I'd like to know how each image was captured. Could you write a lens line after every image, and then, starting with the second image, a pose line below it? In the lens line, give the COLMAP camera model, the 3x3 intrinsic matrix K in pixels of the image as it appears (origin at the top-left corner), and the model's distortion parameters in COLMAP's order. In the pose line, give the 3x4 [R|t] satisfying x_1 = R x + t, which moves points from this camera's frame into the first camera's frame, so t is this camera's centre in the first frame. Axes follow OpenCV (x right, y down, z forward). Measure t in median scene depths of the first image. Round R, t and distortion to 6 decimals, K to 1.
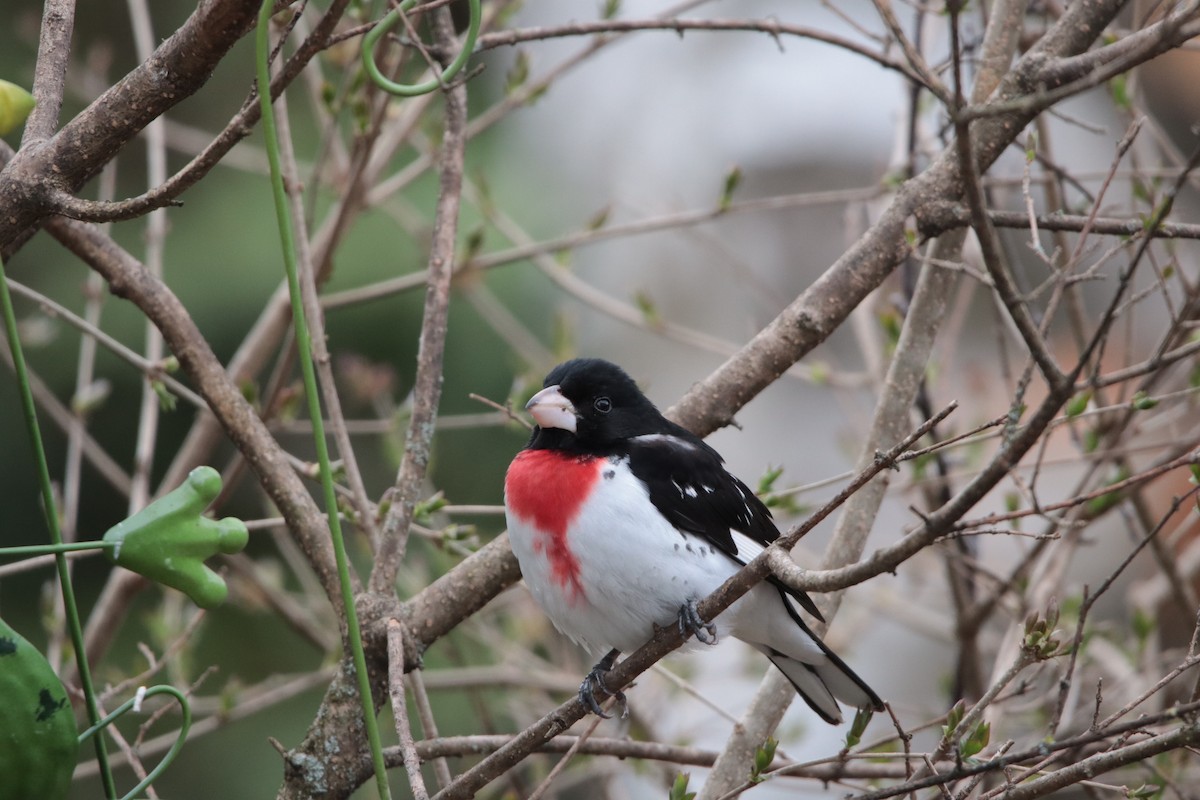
lens RADIAL K [[6969.3, 0, 598.9], [0, 6969.3, 401.8], [0, 0, 1]] dist [0.316468, 0.000000]
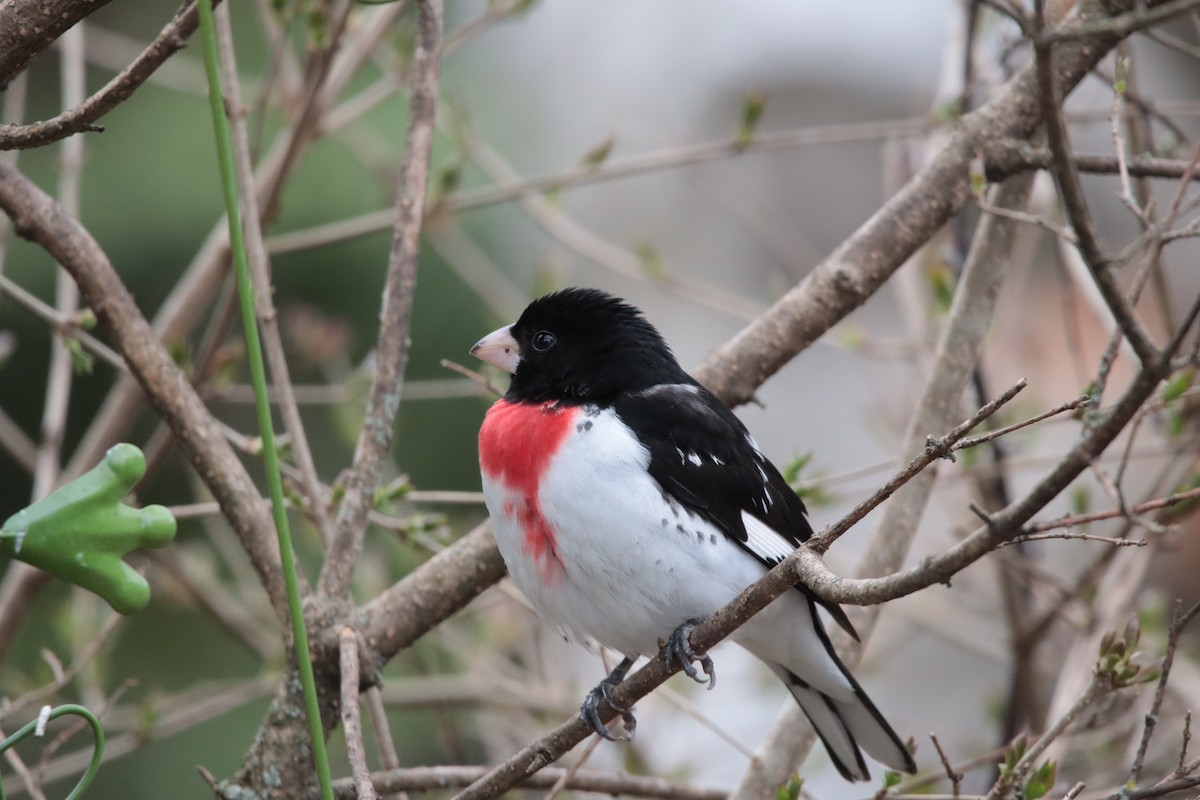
lens RADIAL K [[6969.3, 0, 601.2], [0, 6969.3, 397.3], [0, 0, 1]] dist [0.316468, 0.000000]
pose [[0.999815, 0.015076, 0.011939, -0.009339], [-0.015191, 0.999839, 0.009601, -0.005070], [-0.011793, -0.009780, 0.999883, 0.159433]]
